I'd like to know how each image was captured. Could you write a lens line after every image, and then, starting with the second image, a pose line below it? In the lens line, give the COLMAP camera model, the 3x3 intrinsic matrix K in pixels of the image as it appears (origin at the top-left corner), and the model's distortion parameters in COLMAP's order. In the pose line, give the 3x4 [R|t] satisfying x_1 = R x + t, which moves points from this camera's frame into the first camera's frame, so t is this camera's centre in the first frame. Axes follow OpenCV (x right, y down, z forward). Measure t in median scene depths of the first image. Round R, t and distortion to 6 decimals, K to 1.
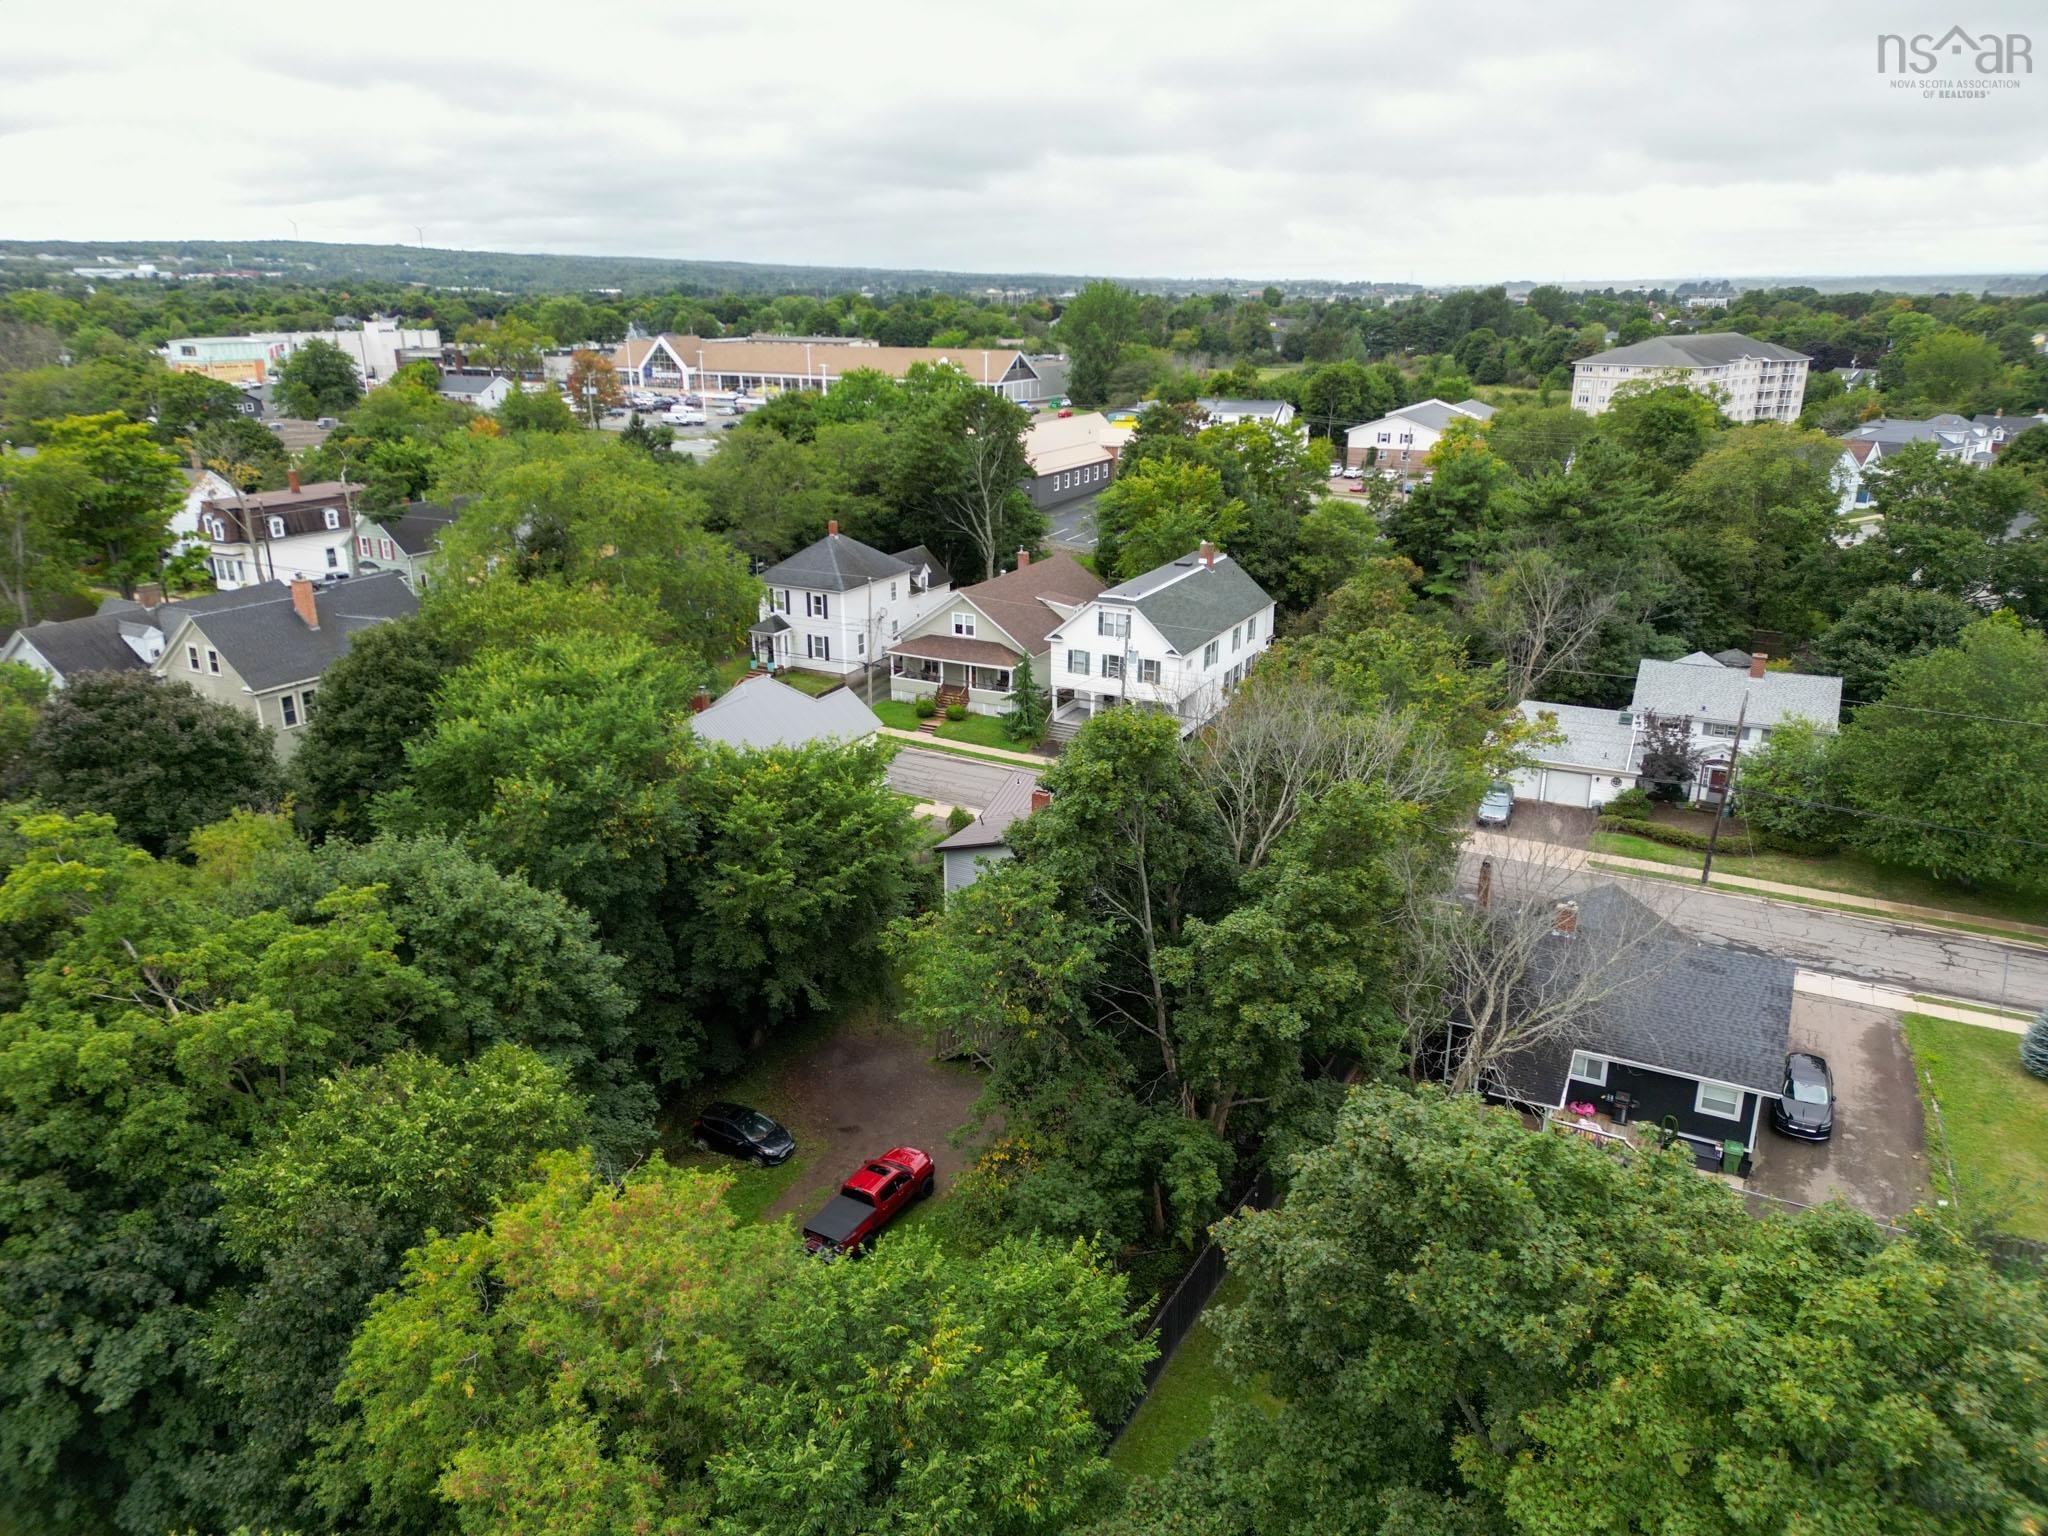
lens RADIAL K [[1422.7, 0, 1024.0], [0, 1422.7, 768.0], [0, 0, 1]] dist [0.085745, -0.092564]
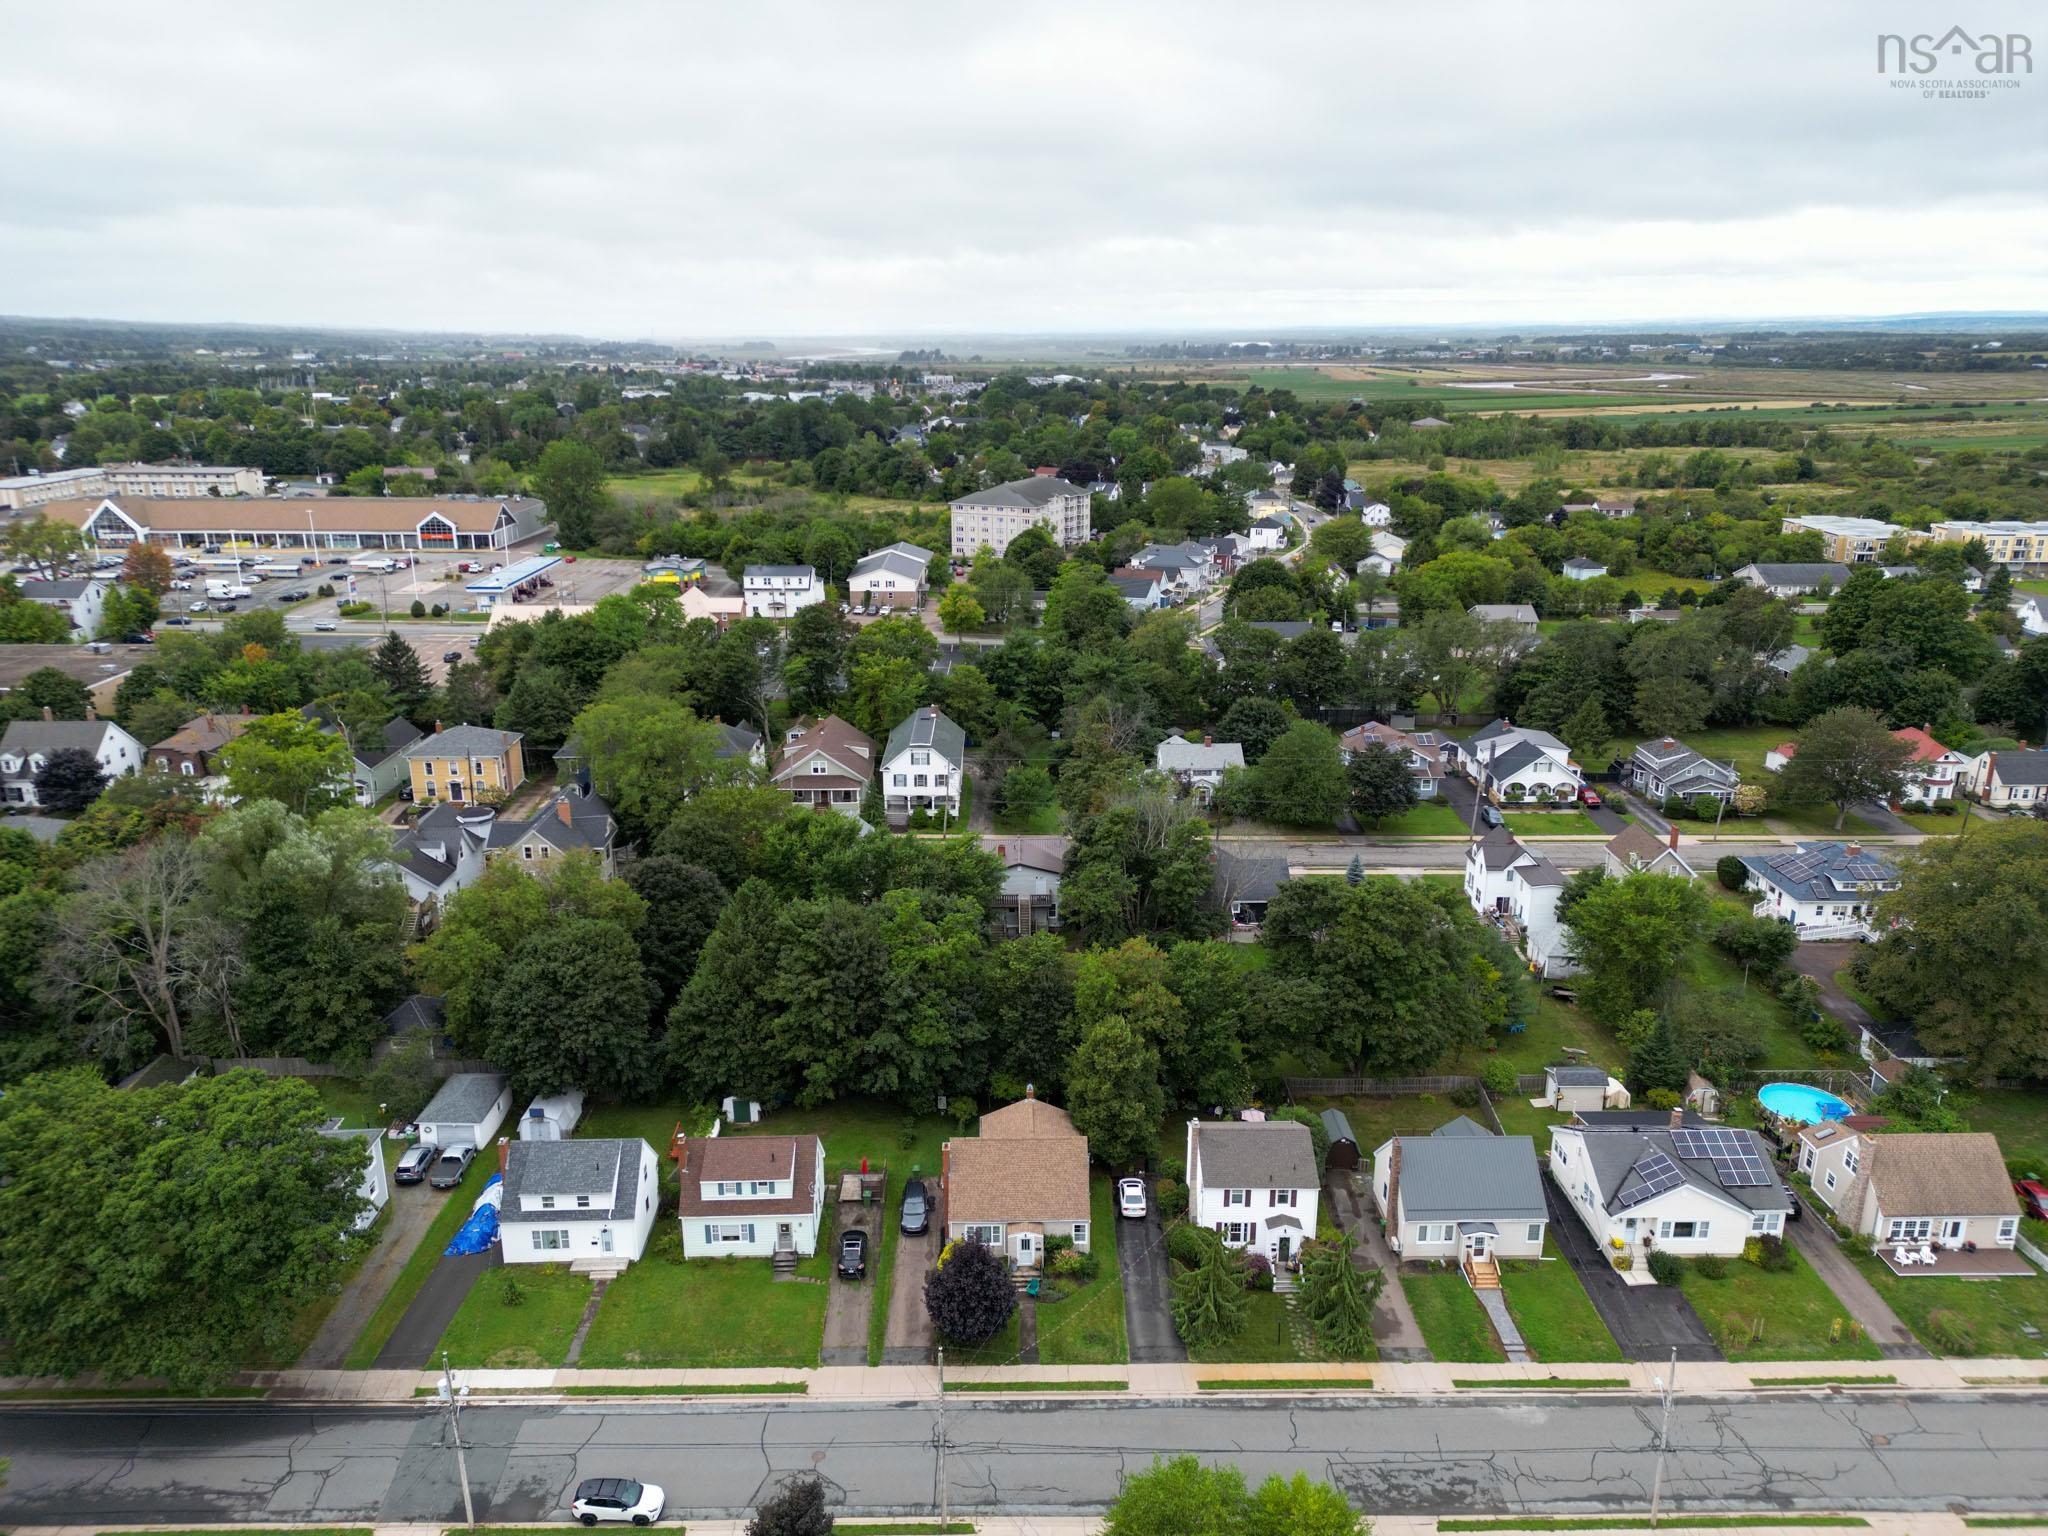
lens RADIAL K [[1422.7, 0, 1024.0], [0, 1422.7, 768.0], [0, 0, 1]] dist [0.085745, -0.092564]
pose [[0.877862, -0.138021, 0.458594, -0.615804], [0.151630, 0.988411, 0.007220, -0.072898], [-0.454276, 0.063199, 0.888616, -0.671360]]
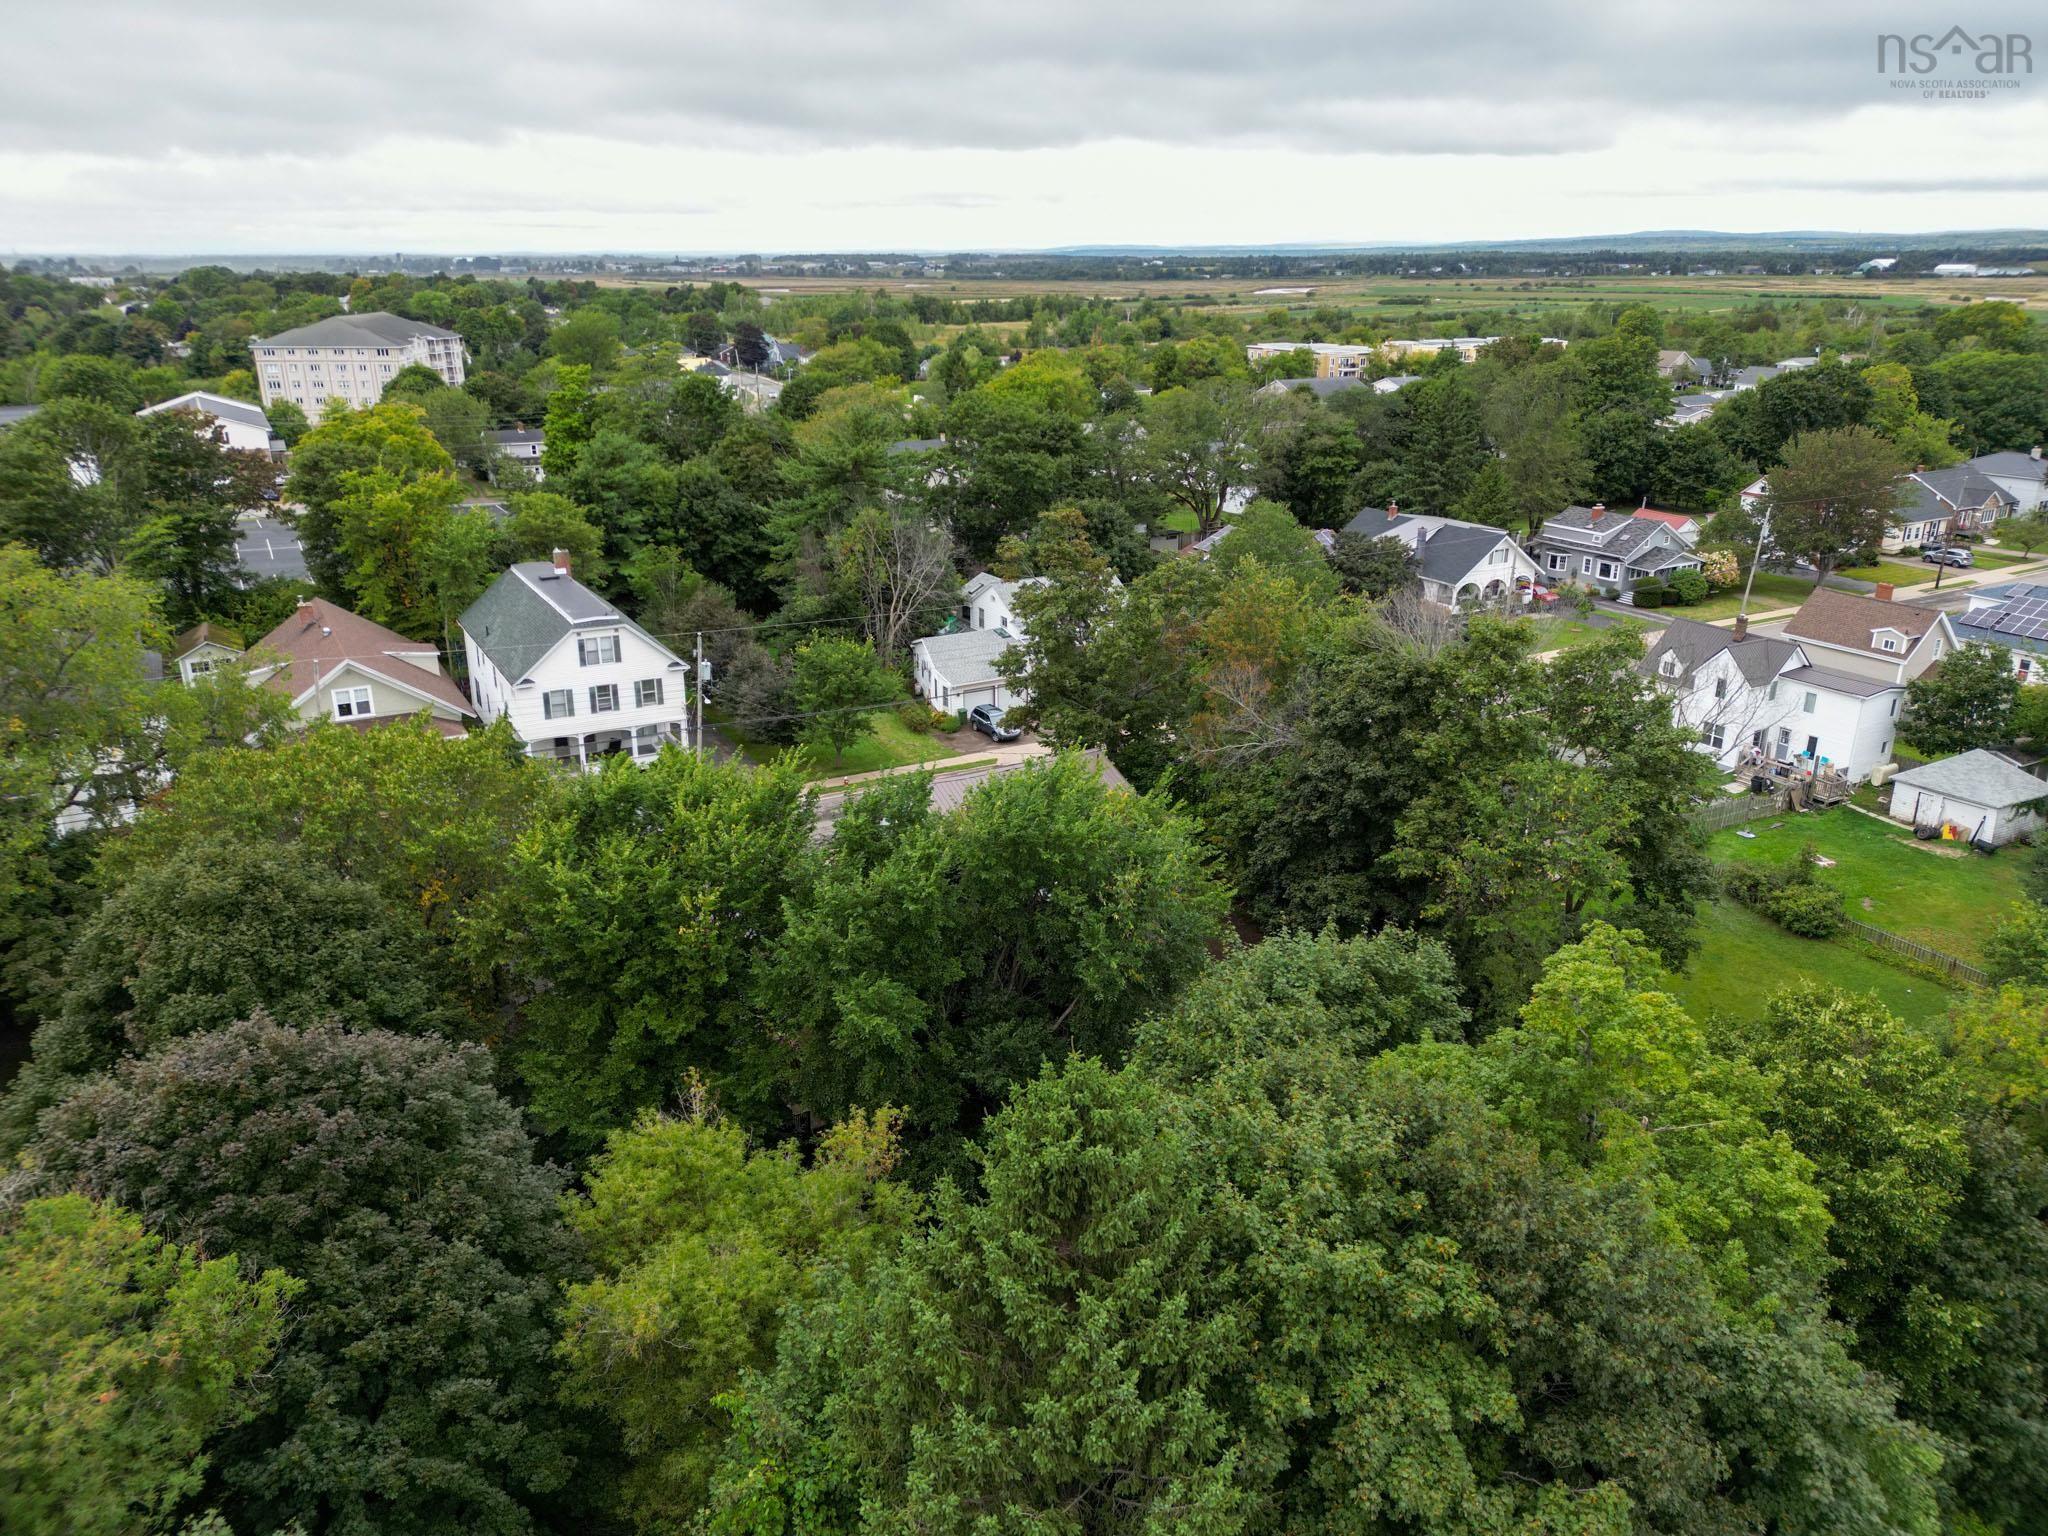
lens RADIAL K [[1439.0, 0, 1024.0], [0, 1439.0, 768.0], [0, 0, 1]] dist [0.072784, -0.094733]
pose [[0.538028, -0.278371, 0.795635, -0.467749], [0.270352, 0.951018, 0.149916, -0.084991], [-0.798396, 0.134442, 0.586932, 0.252702]]
